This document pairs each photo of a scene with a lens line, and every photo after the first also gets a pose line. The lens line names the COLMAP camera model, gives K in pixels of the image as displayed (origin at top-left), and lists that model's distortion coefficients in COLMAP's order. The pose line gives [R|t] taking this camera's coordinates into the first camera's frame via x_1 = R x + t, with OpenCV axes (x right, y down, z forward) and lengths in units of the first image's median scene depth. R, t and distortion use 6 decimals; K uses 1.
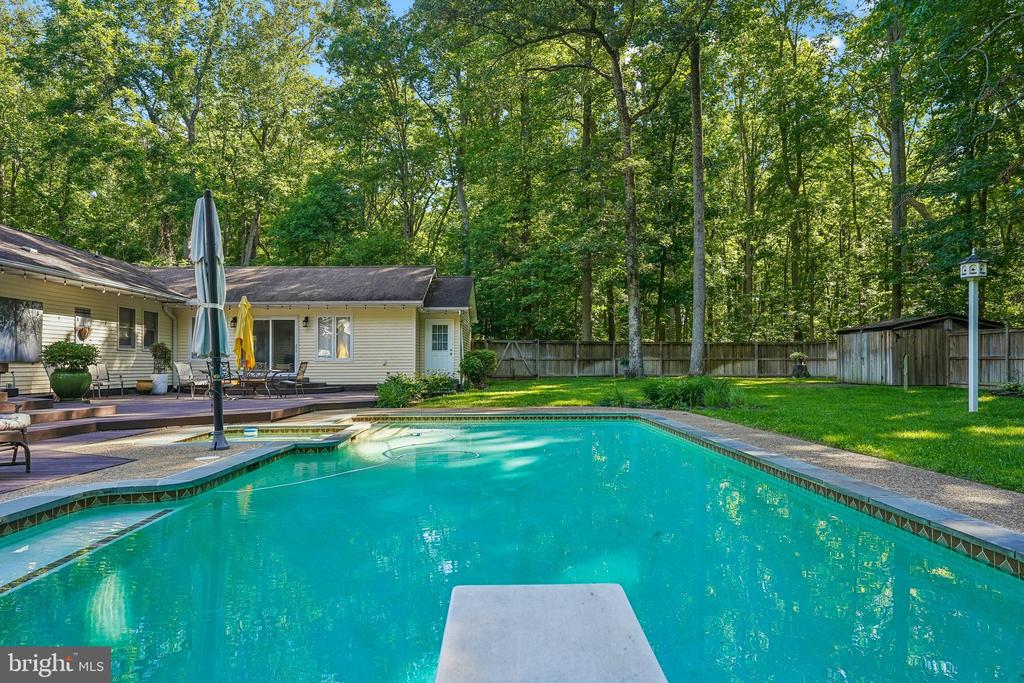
lens RADIAL K [[635.3, 0, 515.9], [0, 635.3, 367.1], [0, 0, 1]] dist [0.013663, -0.000753]
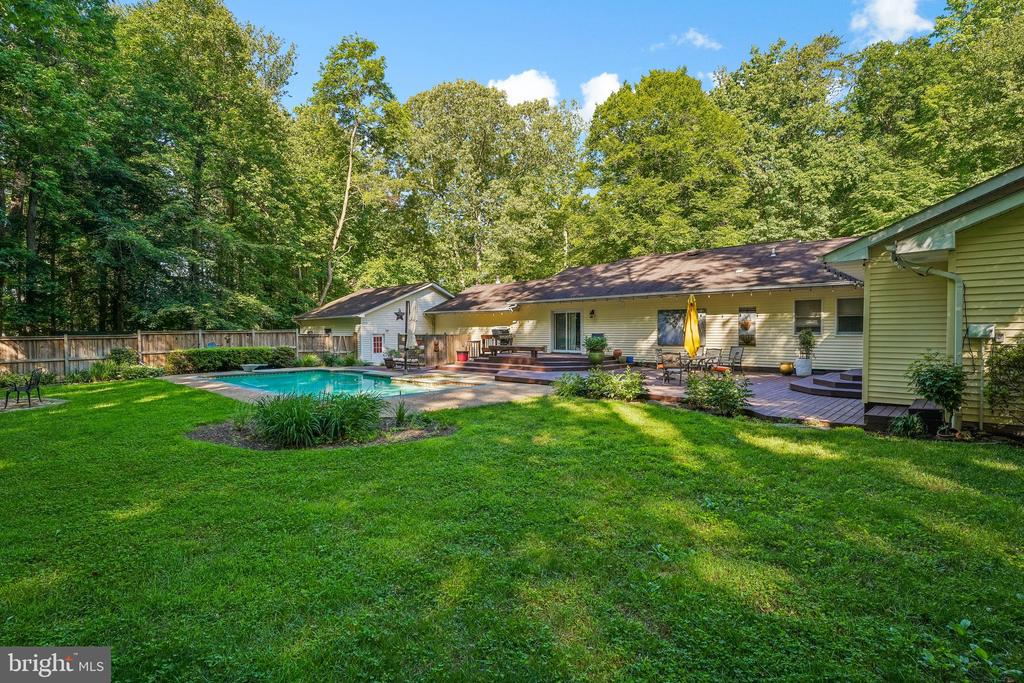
lens RADIAL K [[500.8, 0, 508.8], [0, 500.8, 339.3], [0, 0, 1]] dist [-0.015093, 0.001377]
pose [[-0.689061, 0.021522, -0.724383, 0.321740], [0.008772, 0.999733, 0.021359, -0.034169], [0.724650, 0.008364, -0.689066, 0.952097]]
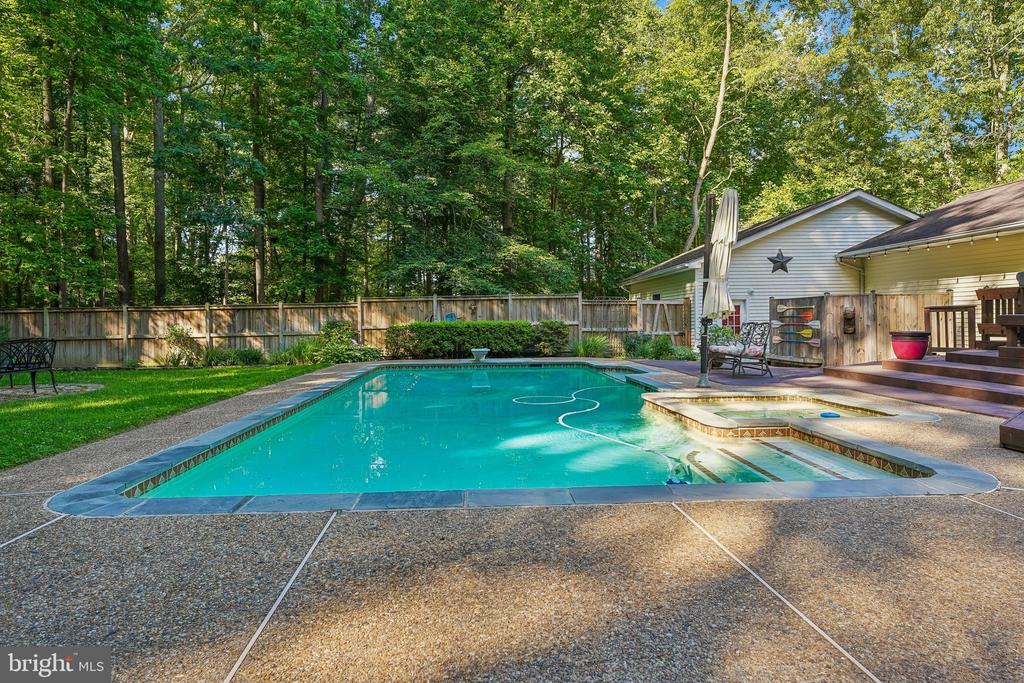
lens RADIAL K [[588.1, 0, 500.8], [0, 588.1, 327.8], [0, 0, 1]] dist [0.000314, -0.001716]
pose [[-0.999416, 0.018102, -0.028993, -0.007662], [0.017634, 0.999711, 0.016315, -0.006812], [0.029280, 0.015795, -0.999446, 0.640379]]
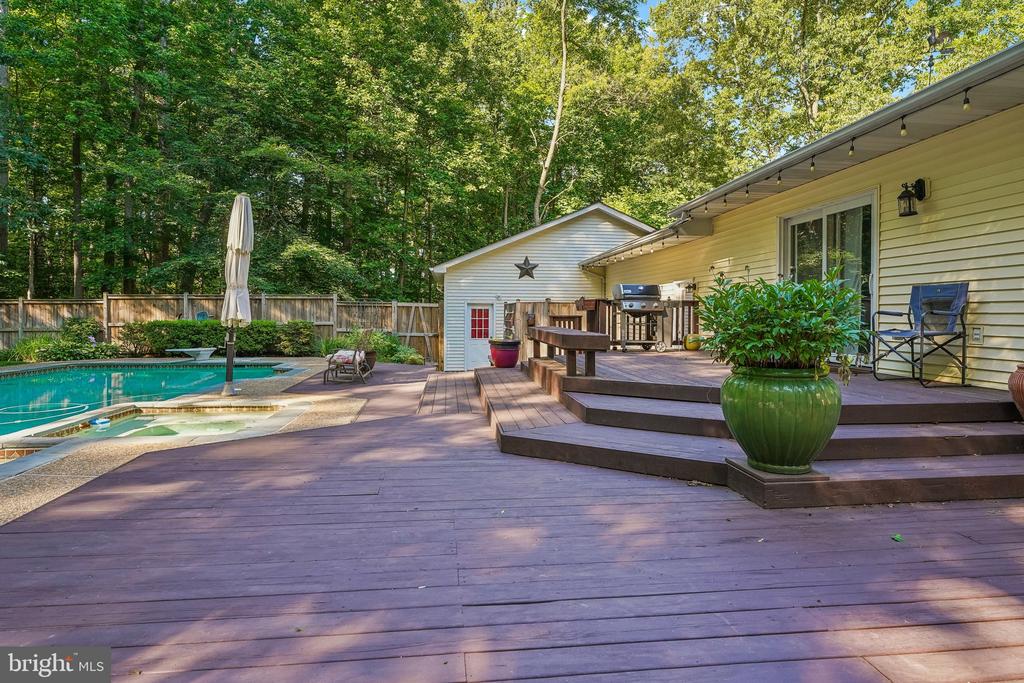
lens RADIAL K [[551.3, 0, 510.9], [0, 551.3, 321.0], [0, 0, 1]] dist [-0.001330, -0.000186]
pose [[-0.994537, 0.001331, -0.104373, -0.275048], [-0.000095, 0.999907, 0.013659, -0.011849], [0.104381, 0.013595, -0.994444, 0.633664]]
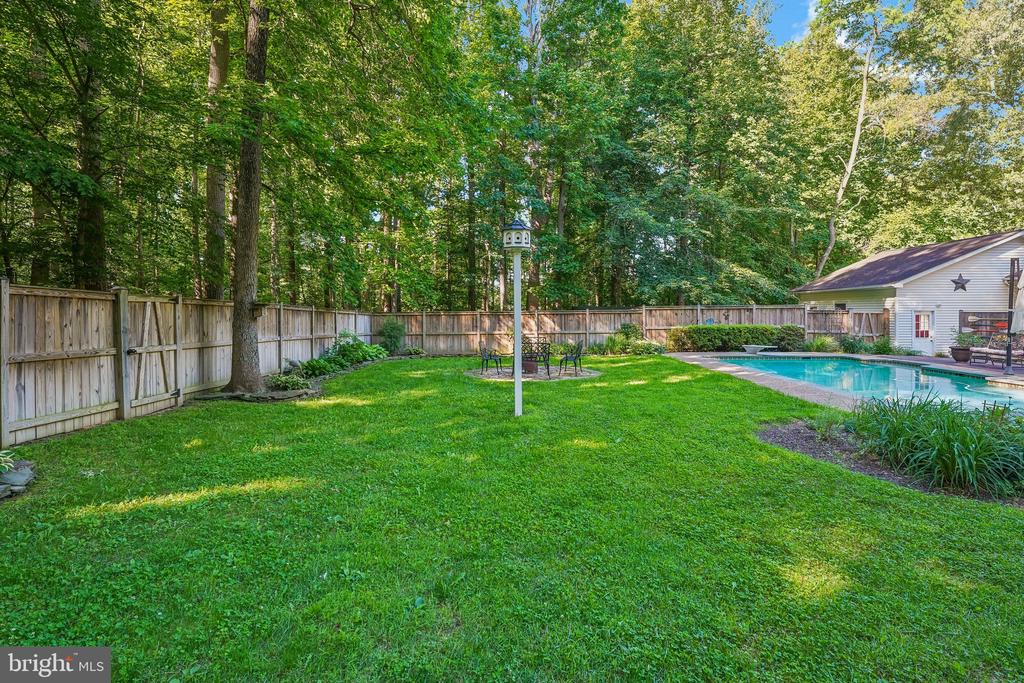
lens RADIAL K [[551.3, 0, 503.1], [0, 551.3, 313.9], [0, 0, 1]] dist [-0.001330, -0.000186]
pose [[-0.999637, 0.007597, 0.025865, 0.357793], [0.007825, 0.999931, 0.008747, -0.032761], [-0.025797, 0.008947, -0.999627, 0.857940]]
